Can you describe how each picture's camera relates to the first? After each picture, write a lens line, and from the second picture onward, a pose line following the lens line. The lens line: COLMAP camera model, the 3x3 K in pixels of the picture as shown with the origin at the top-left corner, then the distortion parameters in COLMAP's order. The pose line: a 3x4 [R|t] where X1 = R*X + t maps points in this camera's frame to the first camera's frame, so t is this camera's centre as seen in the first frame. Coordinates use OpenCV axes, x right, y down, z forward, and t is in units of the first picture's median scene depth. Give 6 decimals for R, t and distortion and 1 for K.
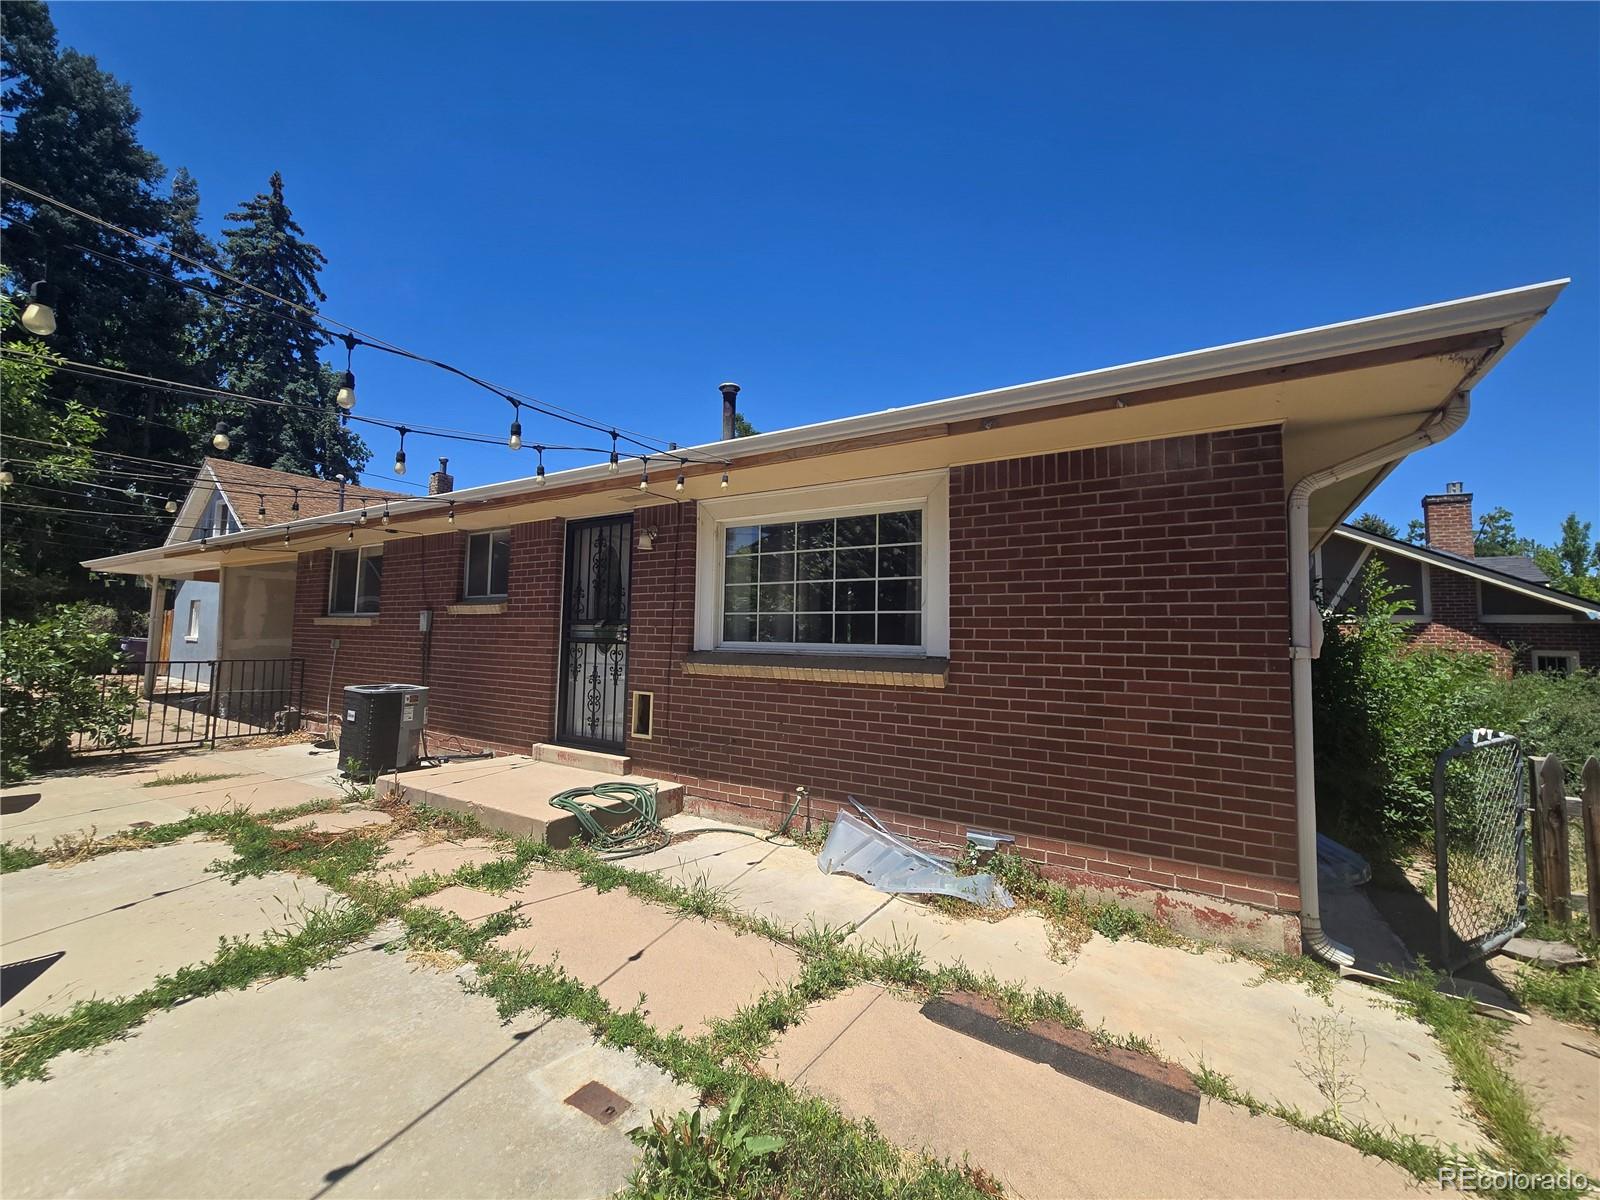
lens RADIAL K [[652.2, 0, 800.1], [0, 652.2, 591.4], [0, 0, 1]] dist [0.000720, -0.000020]
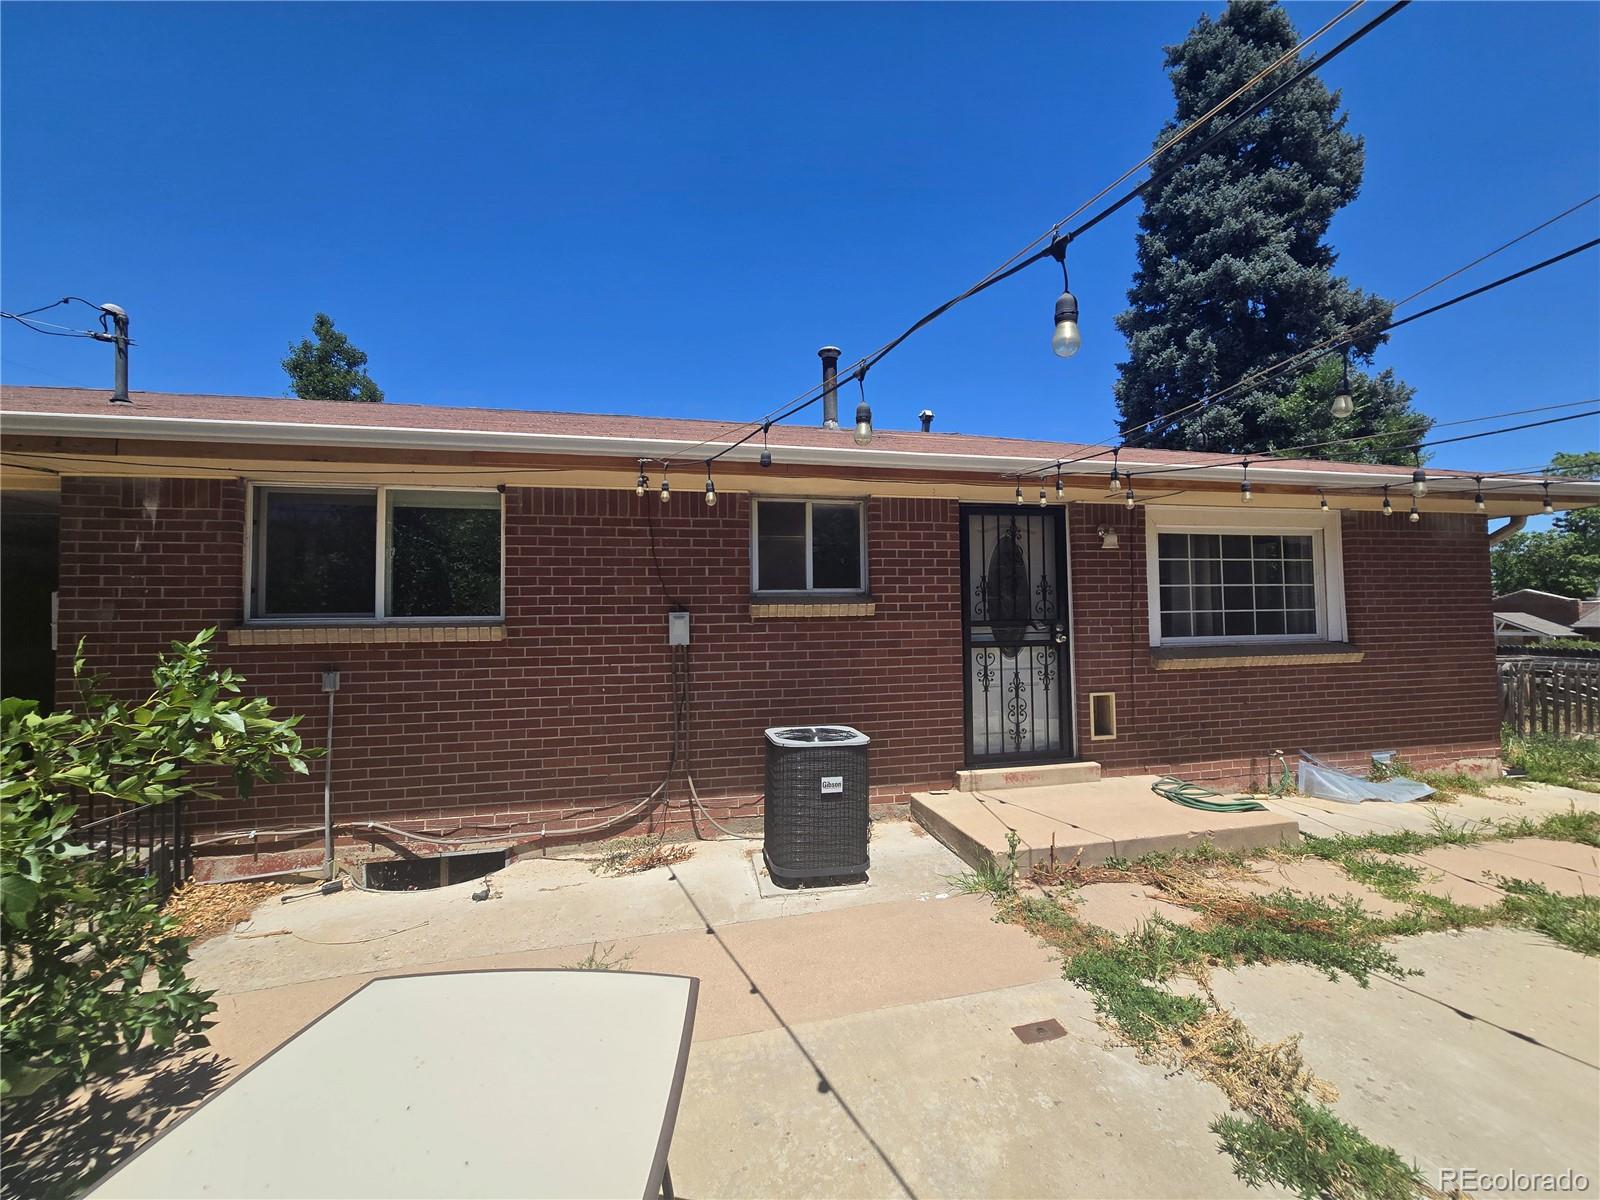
lens RADIAL K [[652.2, 0, 800.1], [0, 652.2, 591.4], [0, 0, 1]] dist [0.000720, -0.000020]
pose [[0.703059, 0.000096, 0.711131, -1.134576], [-0.025037, 0.999383, 0.024617, -0.010449], [-0.710690, -0.035112, 0.702628, 0.574457]]
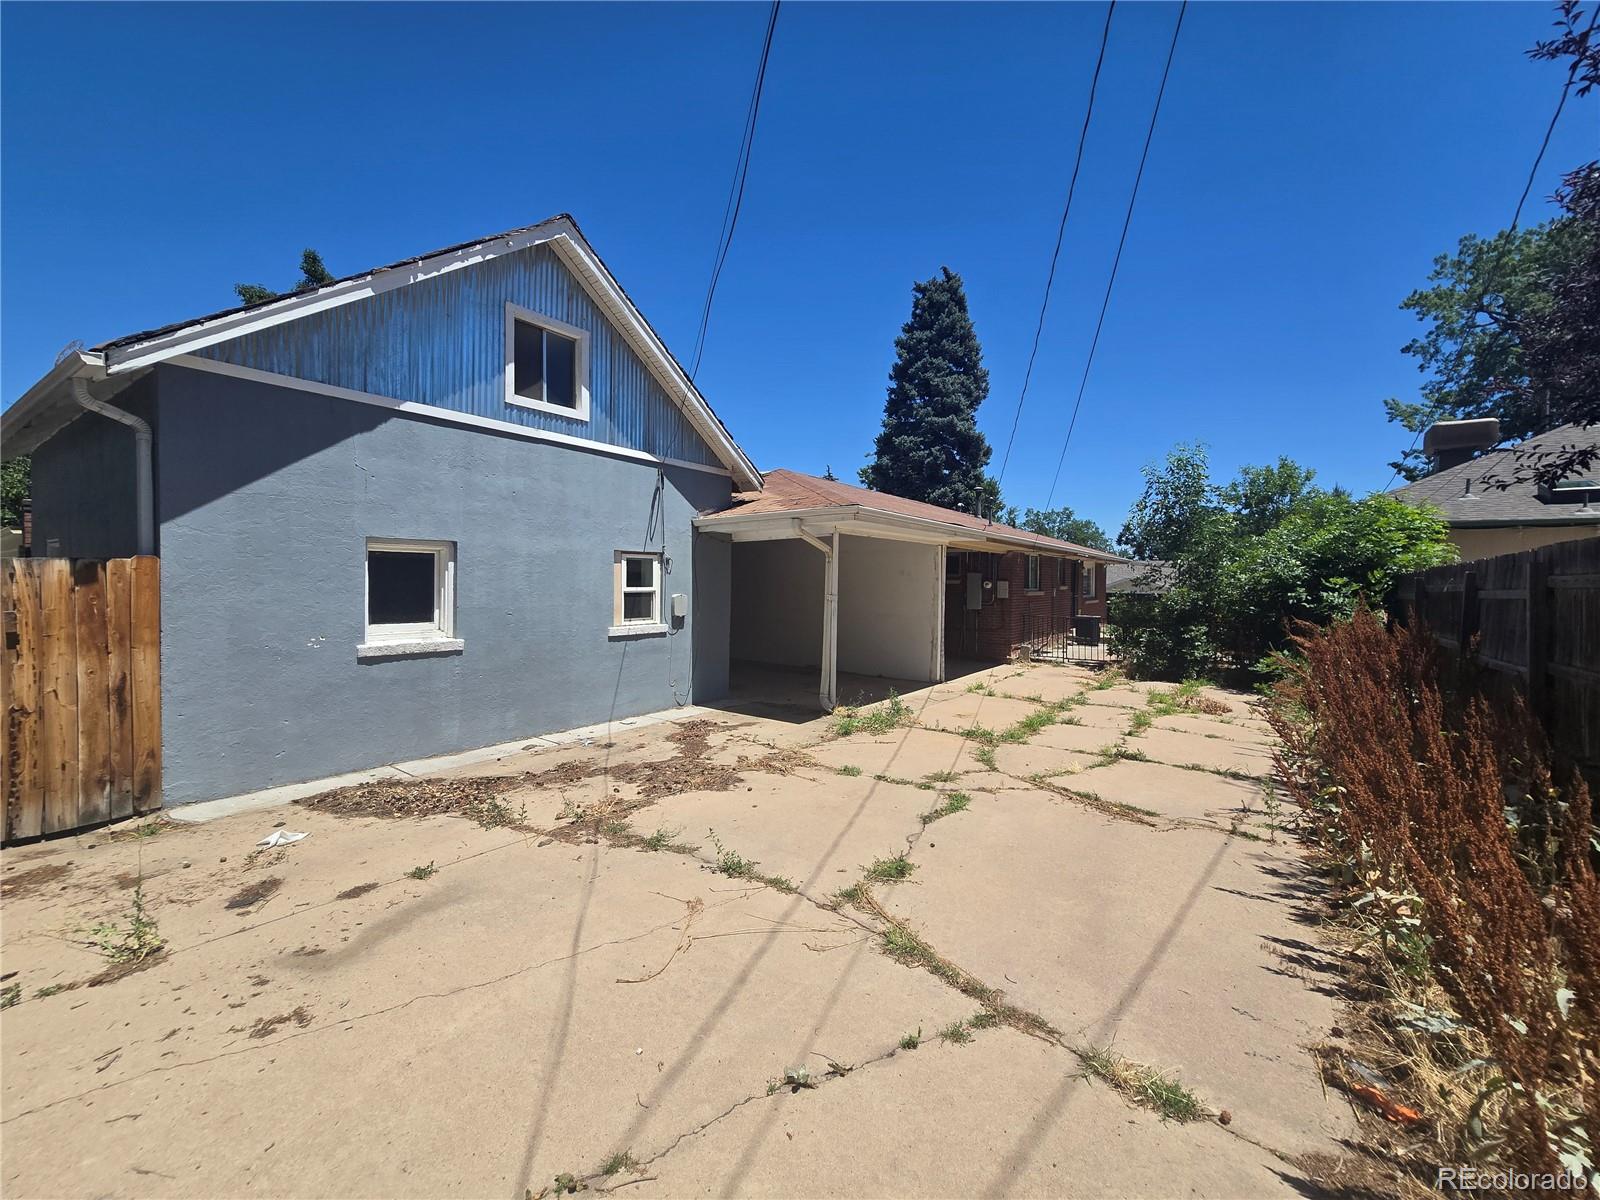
lens RADIAL K [[656.3, 0, 801.5], [0, 656.3, 589.6], [0, 0, 1]] dist [-0.000988, -0.000123]
pose [[0.037520, -0.030917, 0.998817, -3.711198], [-0.079952, 0.996224, 0.033840, 0.033318], [-0.996092, -0.081127, 0.034907, 2.245712]]
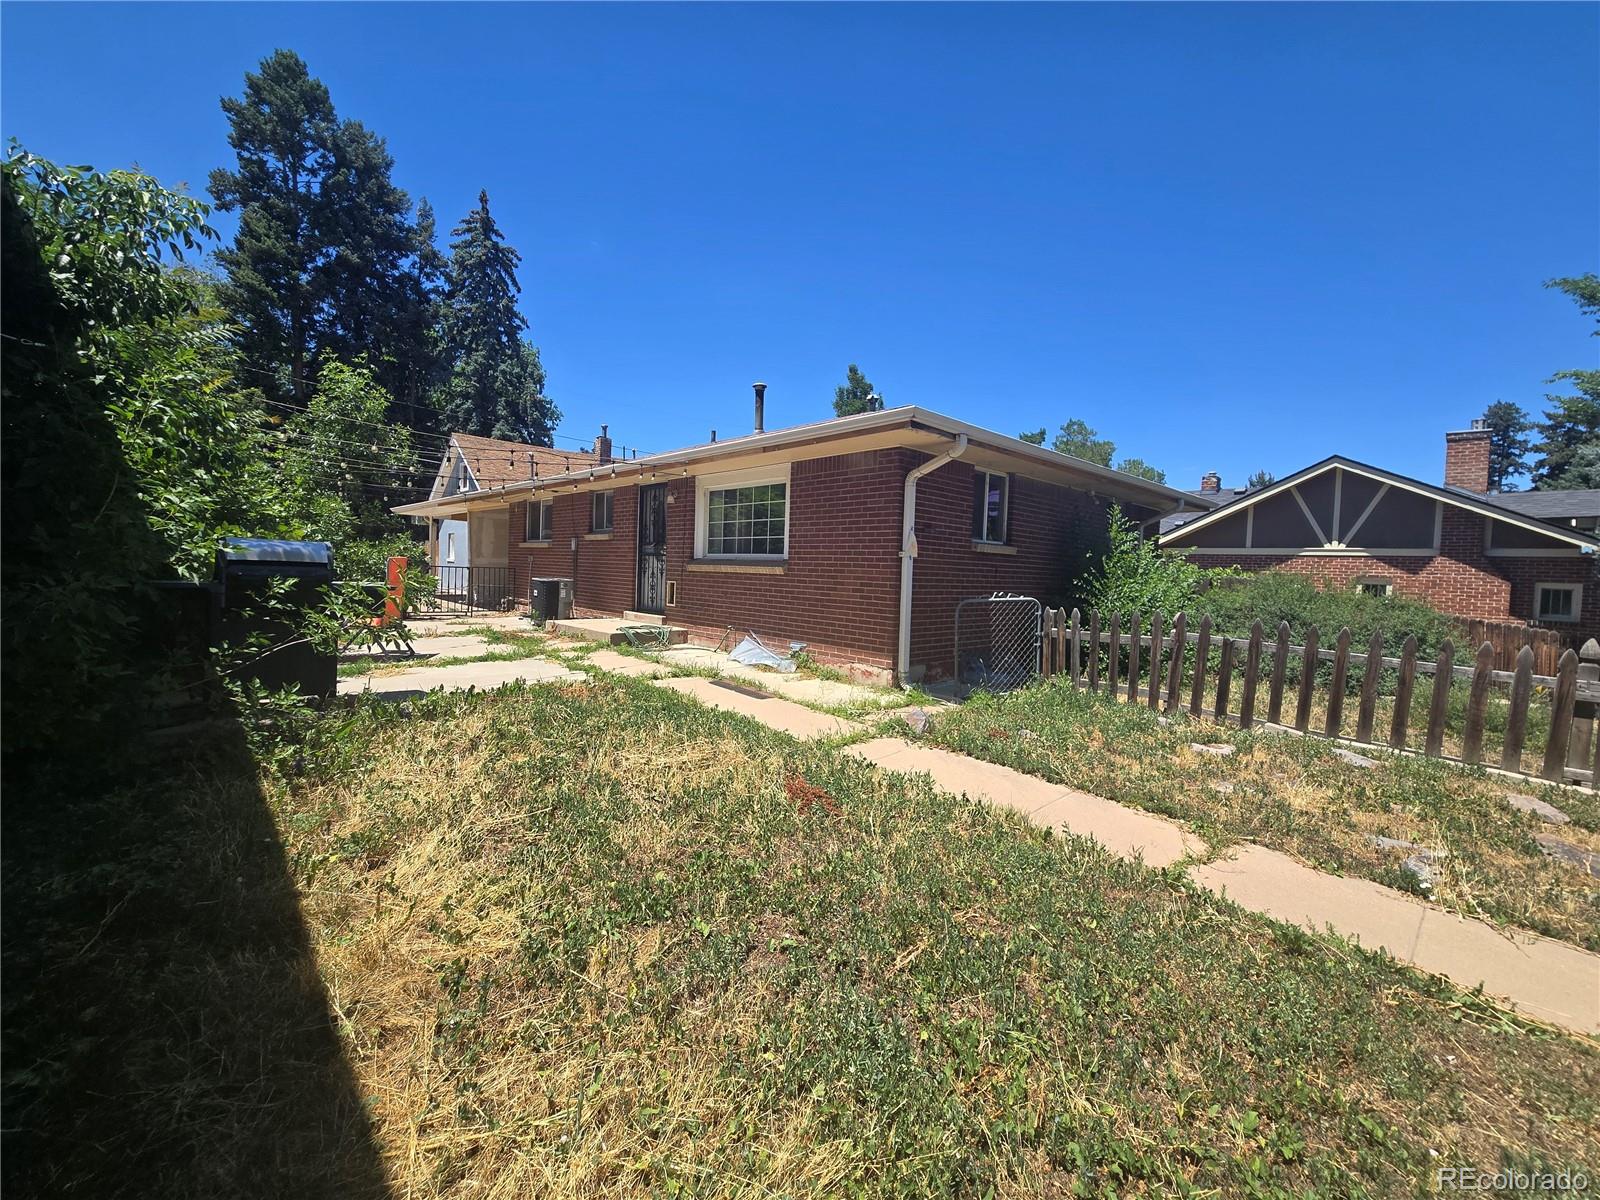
lens RADIAL K [[645.0, 0, 801.5], [0, 645.0, 594.9], [0, 0, 1]] dist [-0.001585, -0.000287]
pose [[0.970951, 0.023958, -0.238077, 0.496283], [0.001089, 0.994522, 0.104520, 0.002076], [0.239277, -0.101743, 0.965606, -0.608461]]
